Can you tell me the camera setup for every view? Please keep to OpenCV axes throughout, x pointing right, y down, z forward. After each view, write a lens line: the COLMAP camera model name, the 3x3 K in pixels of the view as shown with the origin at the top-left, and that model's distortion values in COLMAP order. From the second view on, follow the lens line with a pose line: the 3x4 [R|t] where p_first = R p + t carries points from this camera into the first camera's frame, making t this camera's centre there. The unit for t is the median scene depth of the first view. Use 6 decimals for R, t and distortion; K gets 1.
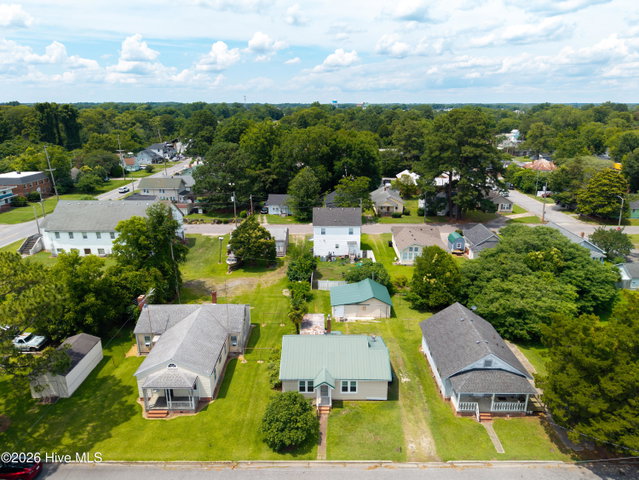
lens RADIAL K [[426.4, 0, 319.5], [0, 426.4, 240.0], [0, 0, 1]] dist [0.046413, -0.050323]
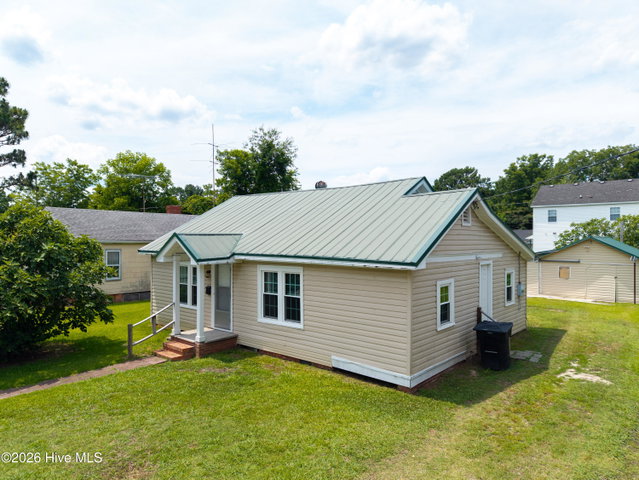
lens RADIAL K [[426.4, 0, 319.5], [0, 426.4, 240.0], [0, 0, 1]] dist [0.046413, -0.050323]
pose [[0.763863, 0.004841, -0.645360, 0.166919], [-0.200028, 0.952505, -0.229613, 0.237611], [0.613598, 0.304483, 0.728552, 0.530444]]
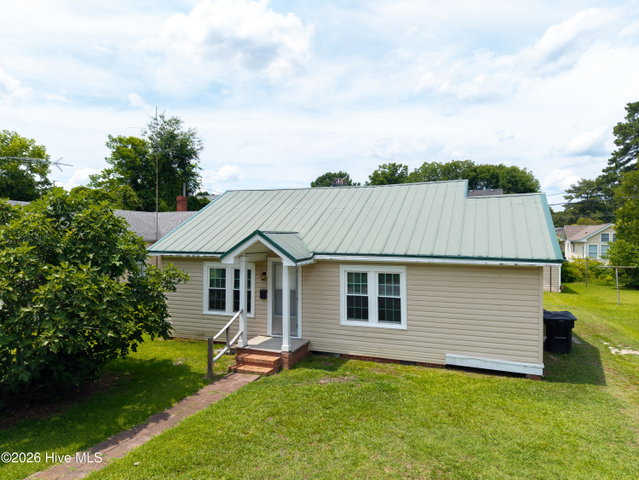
lens RADIAL K [[425.4, 0, 319.5], [0, 425.4, 240.0], [0, 0, 1]] dist [0.034696, -0.050059]
pose [[0.938592, 0.007657, -0.344944, 0.082071], [-0.111678, 0.952677, -0.282728, 0.250687], [0.326455, 0.303889, 0.895030, 0.491820]]
